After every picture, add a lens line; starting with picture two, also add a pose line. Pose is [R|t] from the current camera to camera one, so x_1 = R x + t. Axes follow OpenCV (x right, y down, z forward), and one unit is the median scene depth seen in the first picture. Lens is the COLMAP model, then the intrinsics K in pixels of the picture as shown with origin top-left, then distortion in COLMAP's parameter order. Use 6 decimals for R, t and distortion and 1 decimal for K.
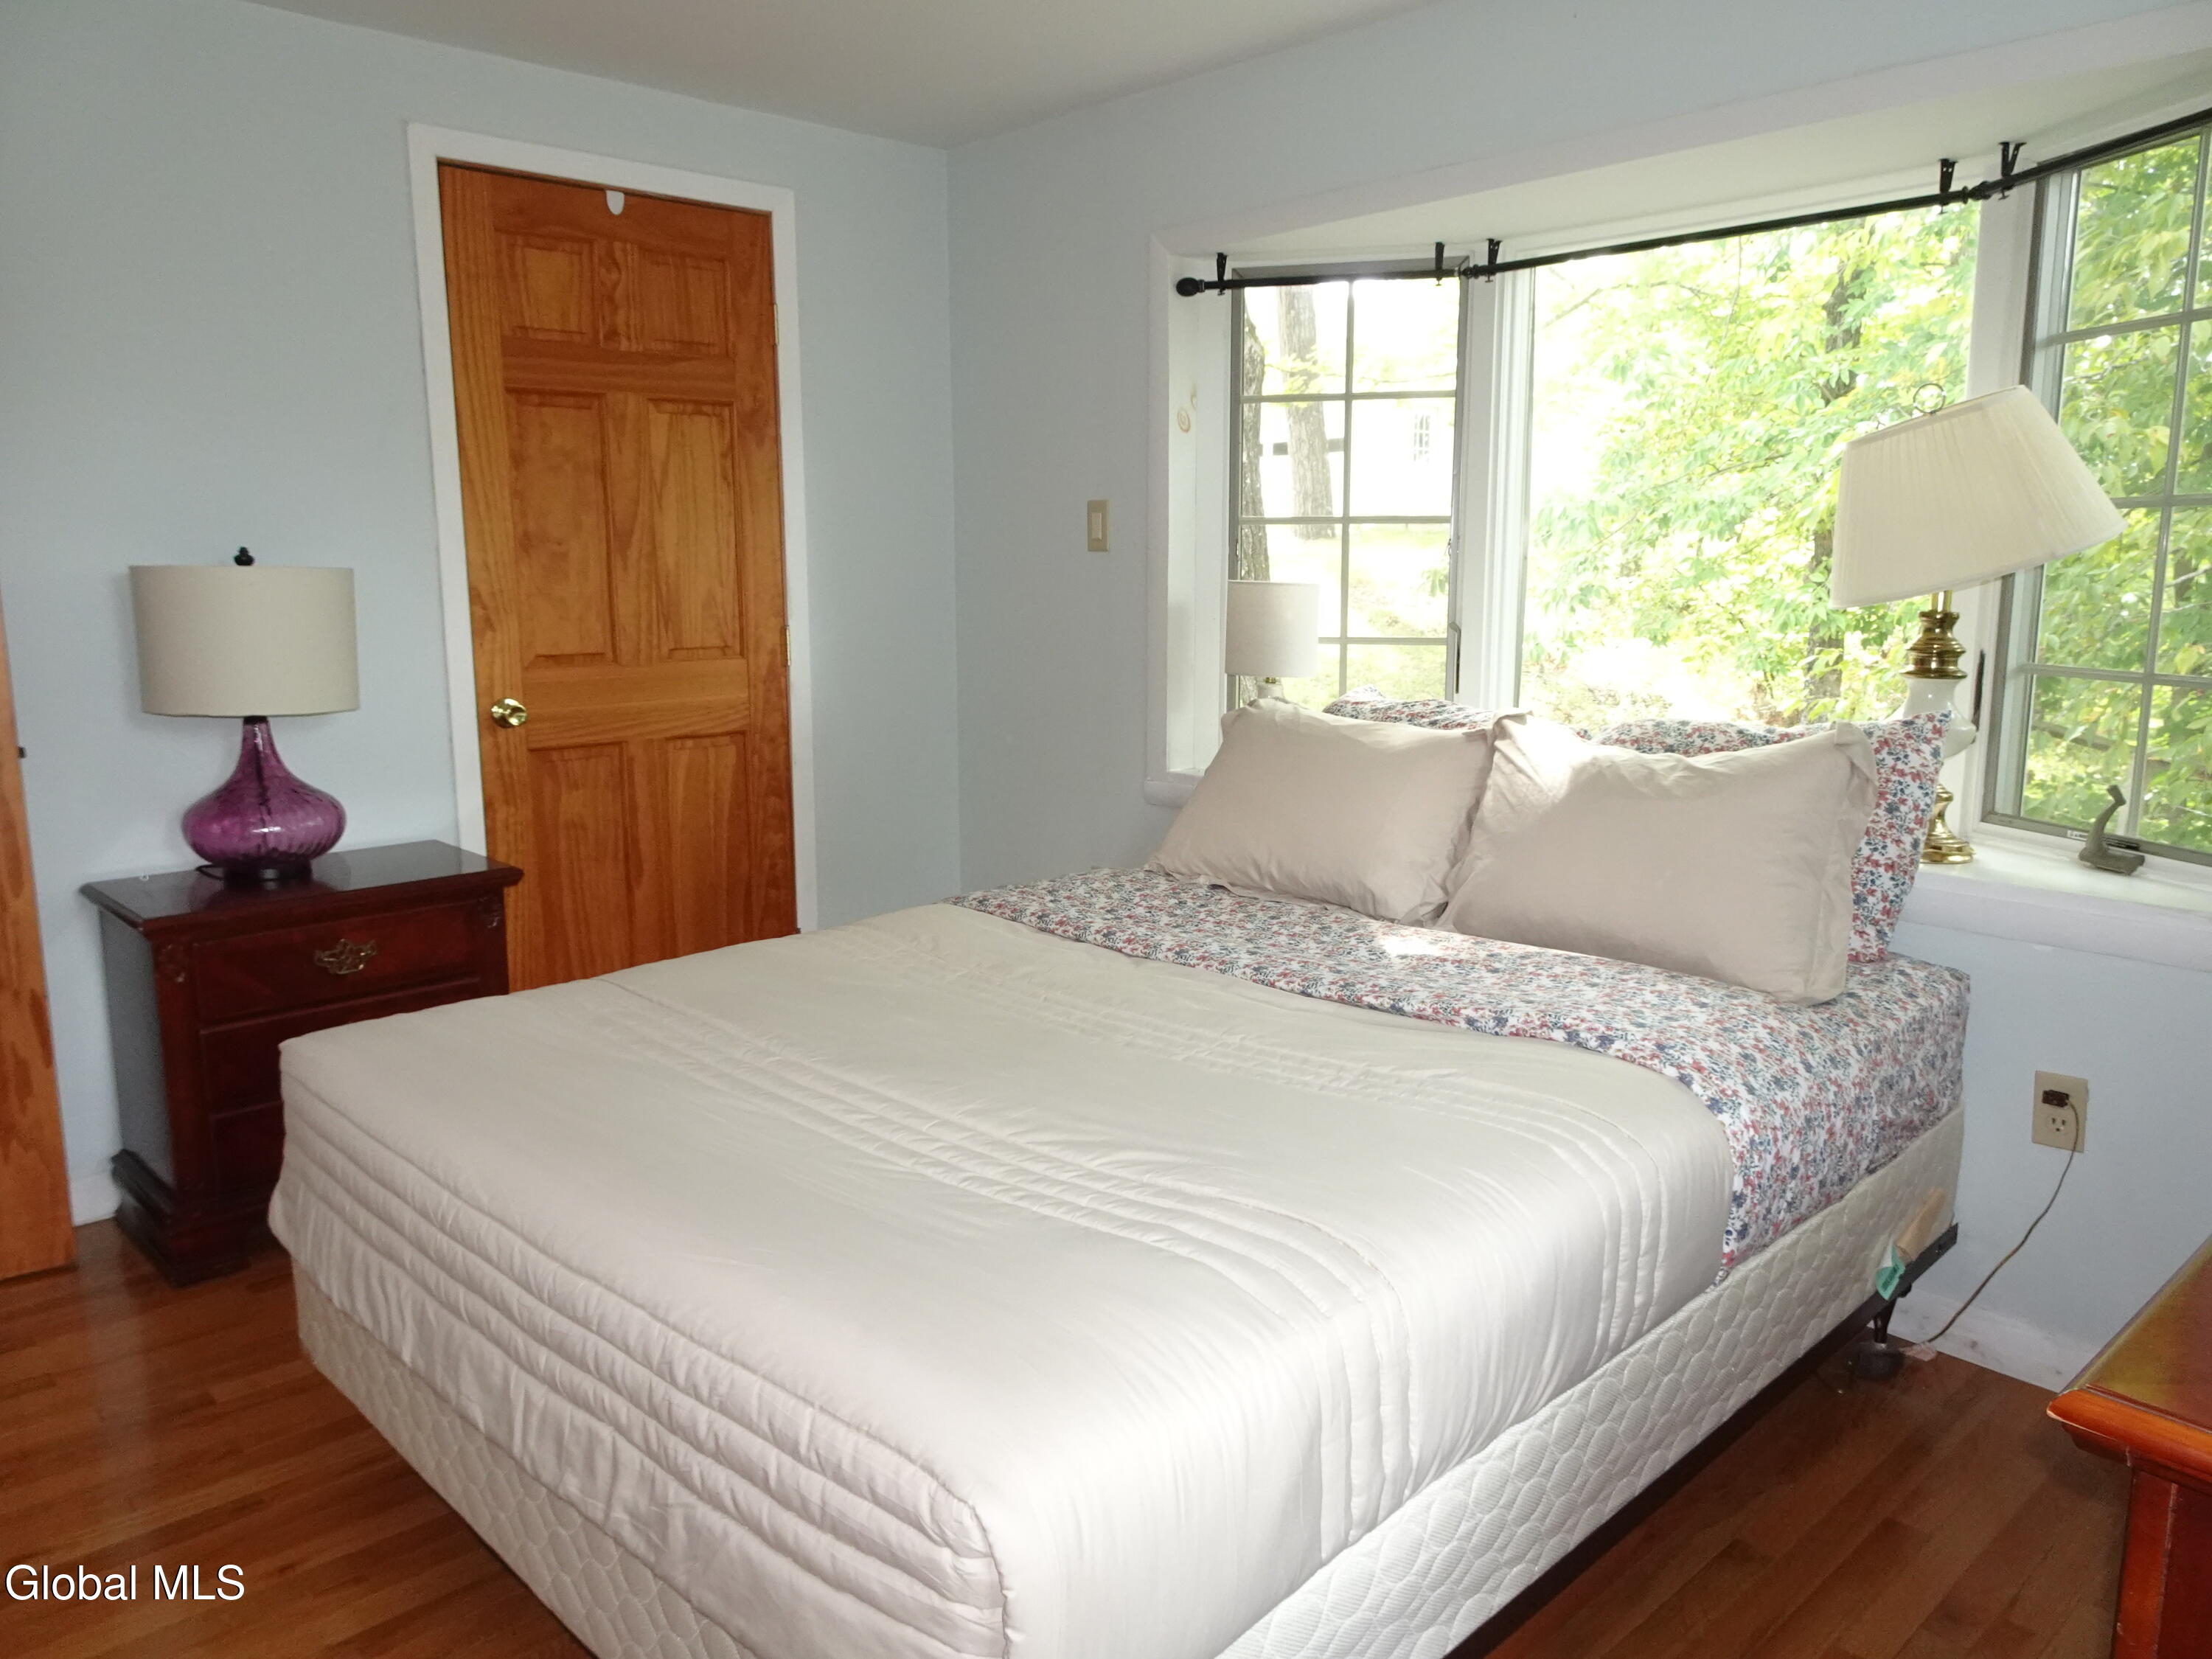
lens RADIAL K [[1586.7, 0, 1097.6], [0, 1586.7, 808.2], [0, 0, 1]] dist [0.000812, -0.001612]
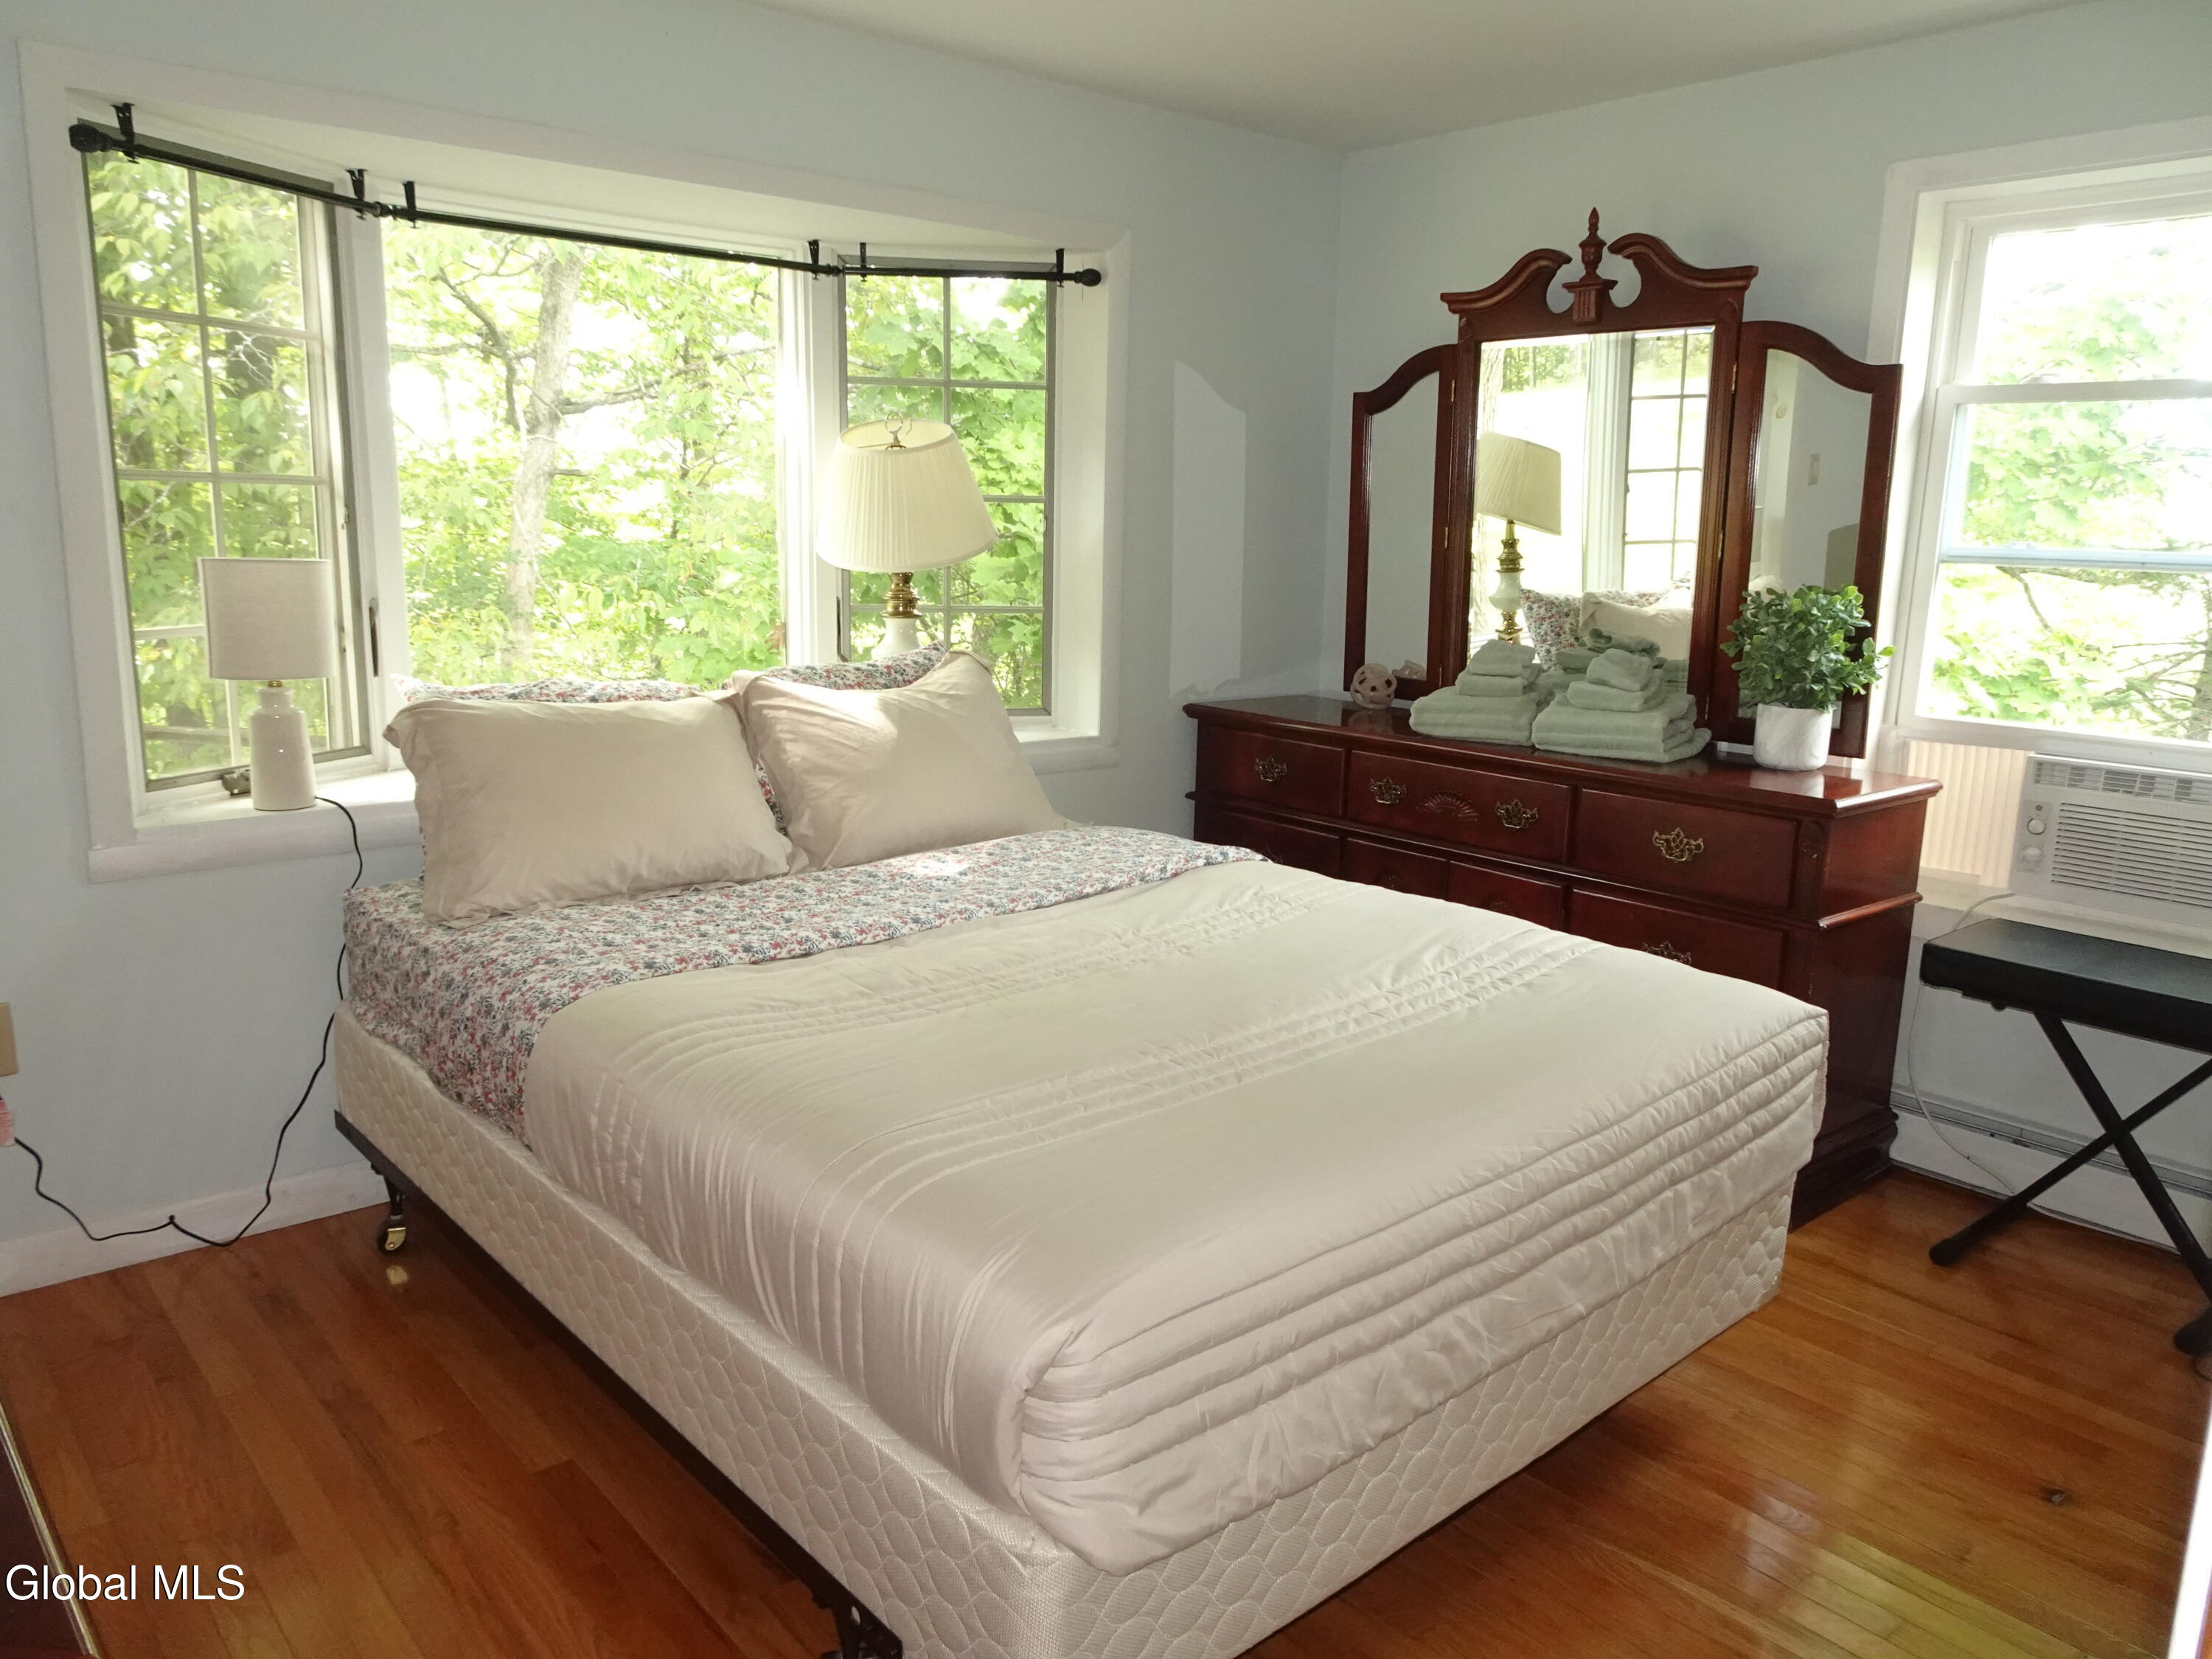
lens RADIAL K [[1586.7, 0, 1097.6], [0, 1586.7, 808.2], [0, 0, 1]] dist [0.000812, -0.001612]
pose [[0.041416, -0.167928, 0.984929, -0.777157], [0.153943, 0.975076, 0.159775, -0.102692], [-0.987211, 0.145005, 0.066235, 0.677988]]
